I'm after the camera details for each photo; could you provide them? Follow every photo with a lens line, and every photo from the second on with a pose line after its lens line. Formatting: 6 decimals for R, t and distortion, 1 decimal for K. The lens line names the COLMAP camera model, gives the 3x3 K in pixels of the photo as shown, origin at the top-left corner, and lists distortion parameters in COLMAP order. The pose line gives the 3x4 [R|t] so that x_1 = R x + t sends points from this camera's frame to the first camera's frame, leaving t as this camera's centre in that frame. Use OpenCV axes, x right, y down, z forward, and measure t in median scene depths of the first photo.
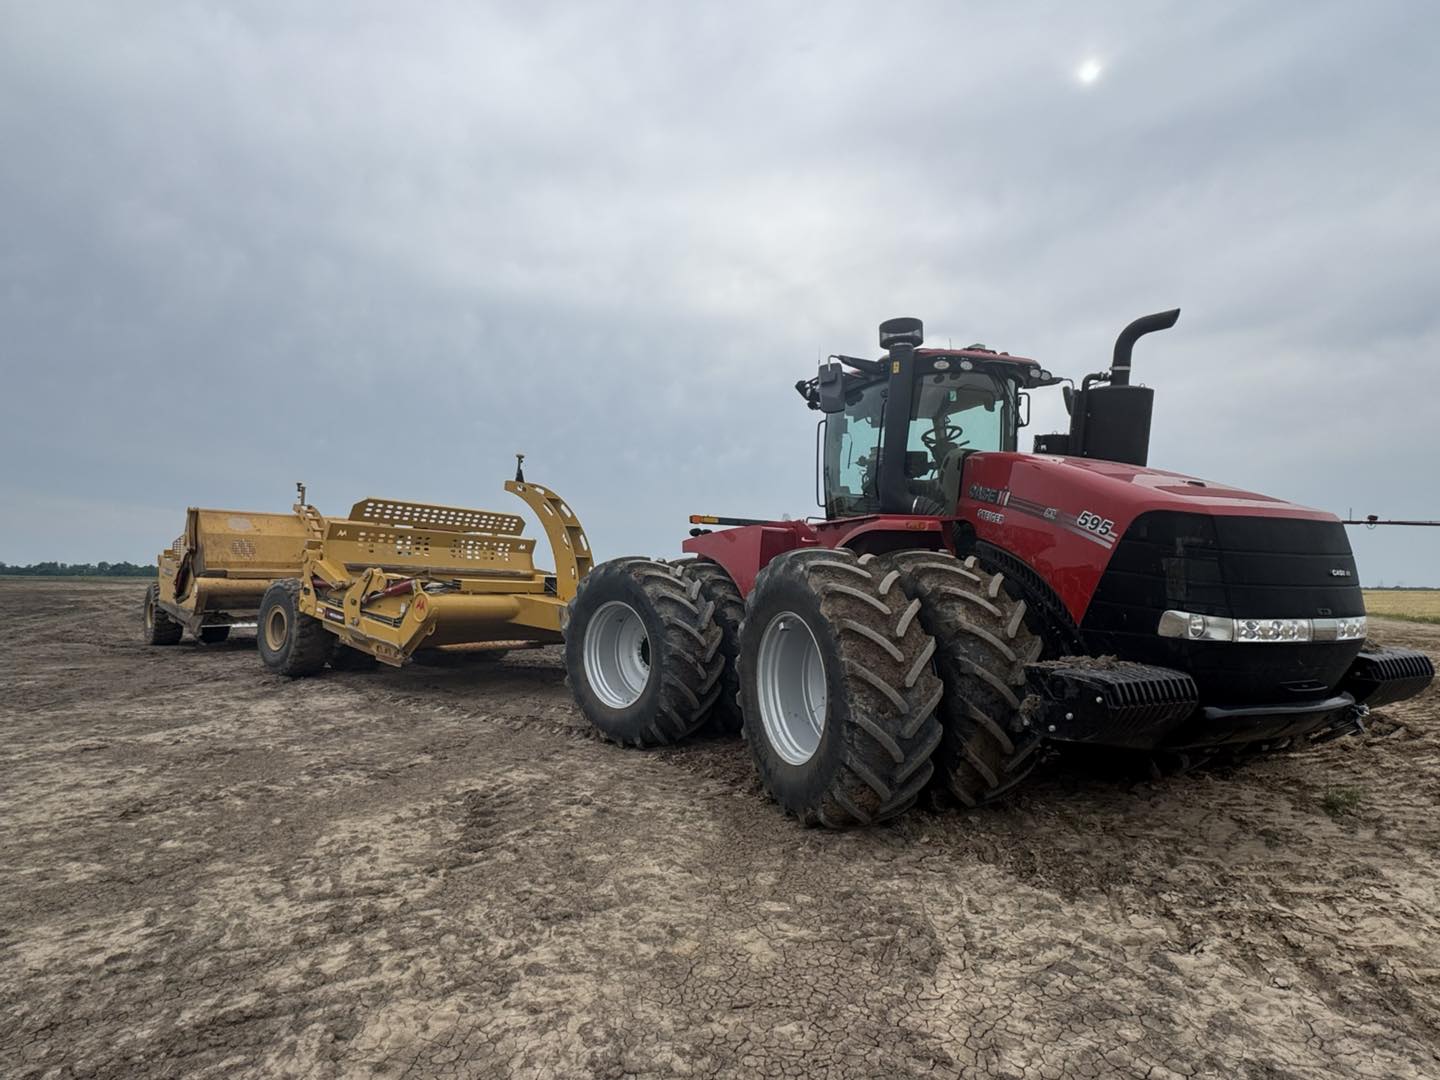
lens RADIAL K [[987.1, 0, 720.0], [0, 987.1, 540.0], [0, 0, 1]] dist [0.004665, 0.001818]
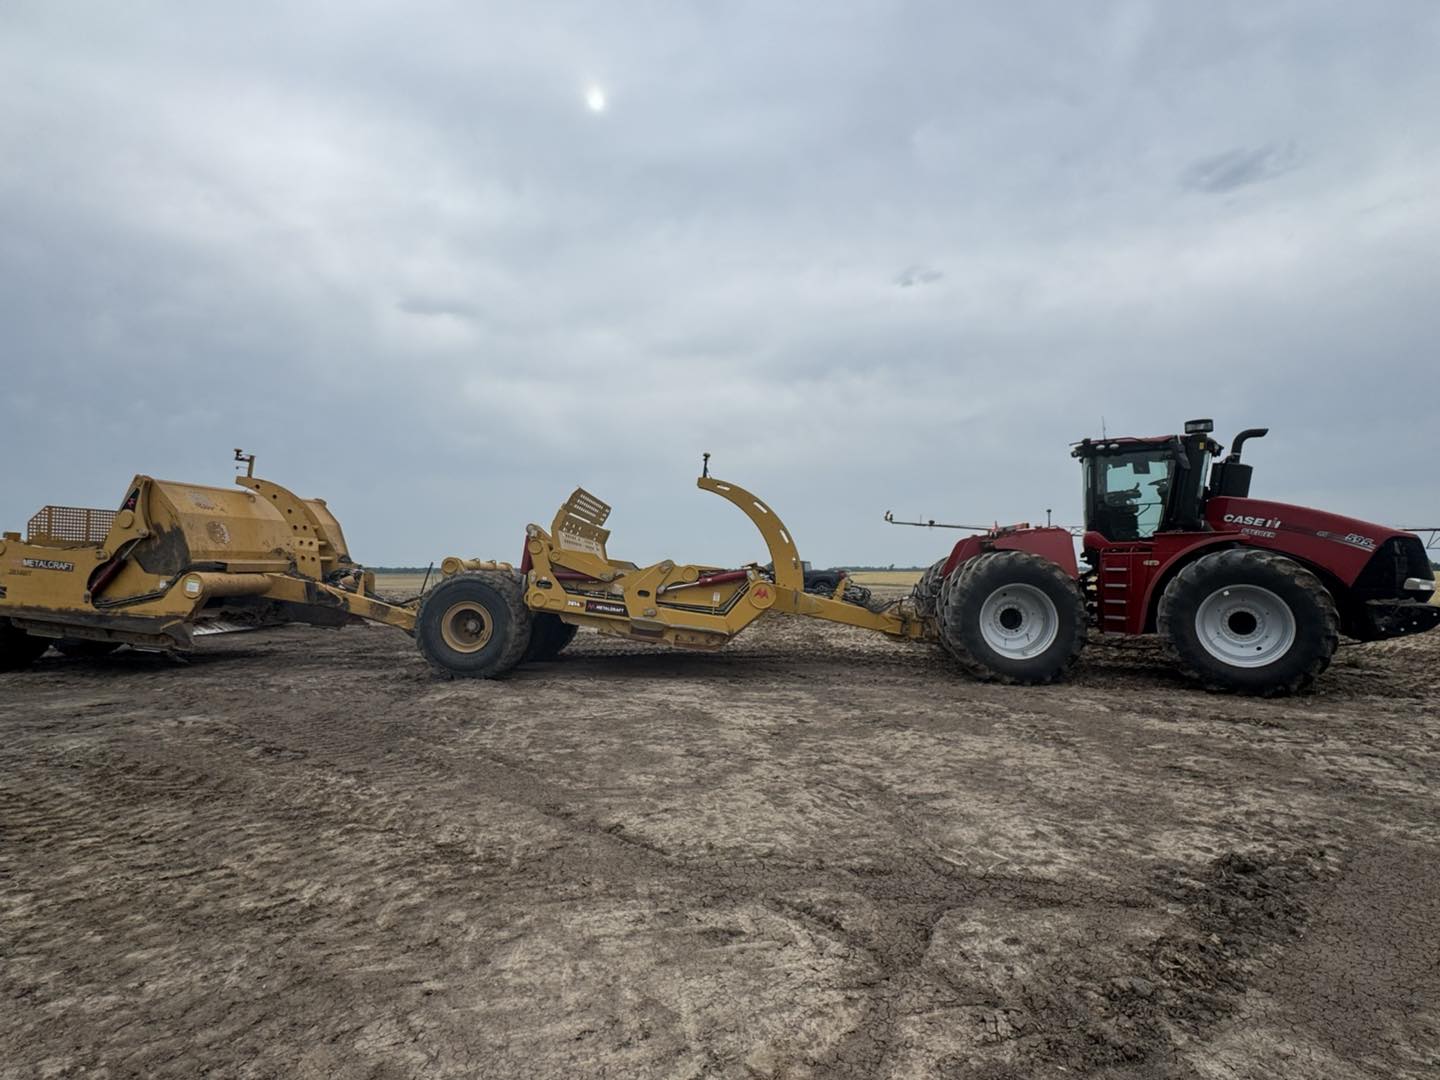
lens RADIAL K [[1139.6, 0, 720.0], [0, 1139.6, 540.0], [0, 0, 1]] dist [0.001648, -0.004418]
pose [[0.675090, 0.009893, 0.737669, -1.105915], [-0.022255, 0.999728, 0.006960, -0.001430], [-0.737400, -0.021115, 0.675126, 0.150493]]
